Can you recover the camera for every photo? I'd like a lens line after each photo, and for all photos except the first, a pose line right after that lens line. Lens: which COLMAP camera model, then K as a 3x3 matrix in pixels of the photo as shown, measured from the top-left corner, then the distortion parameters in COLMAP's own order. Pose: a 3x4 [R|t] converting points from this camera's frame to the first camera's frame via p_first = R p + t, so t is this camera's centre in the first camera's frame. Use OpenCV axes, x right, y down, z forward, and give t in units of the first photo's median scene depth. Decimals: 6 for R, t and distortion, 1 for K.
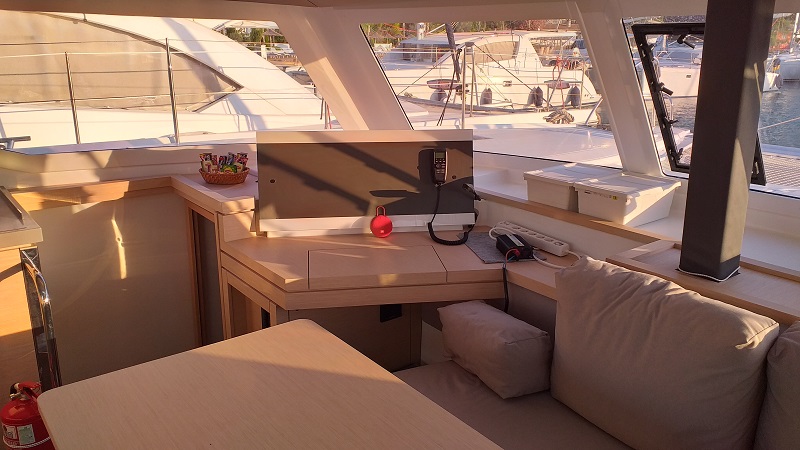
lens RADIAL K [[622.6, 0, 400.0], [0, 622.6, 225.0], [0, 0, 1]] dist [0.000663, -0.003558]
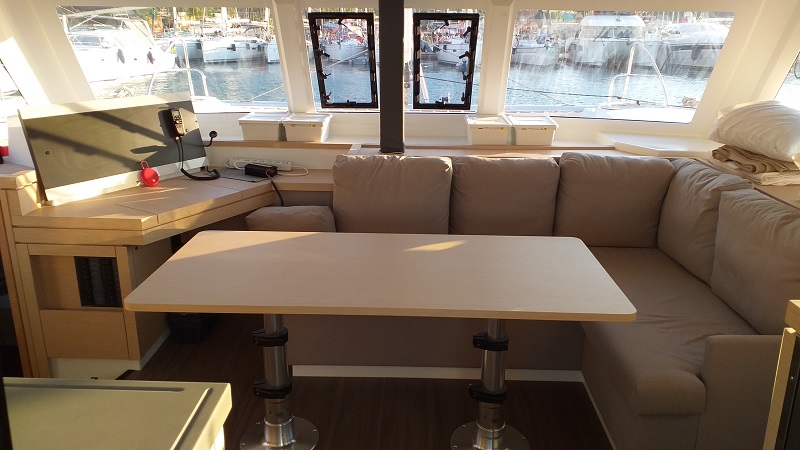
lens RADIAL K [[647.3, 0, 400.0], [0, 647.3, 225.0], [0, 0, 1]] dist [0.076035, -0.172233]
pose [[0.635525, -0.225159, 0.738520, -0.672651], [0.208719, 0.971020, 0.116433, 0.046242], [-0.743333, 0.080147, 0.664103, -0.184895]]
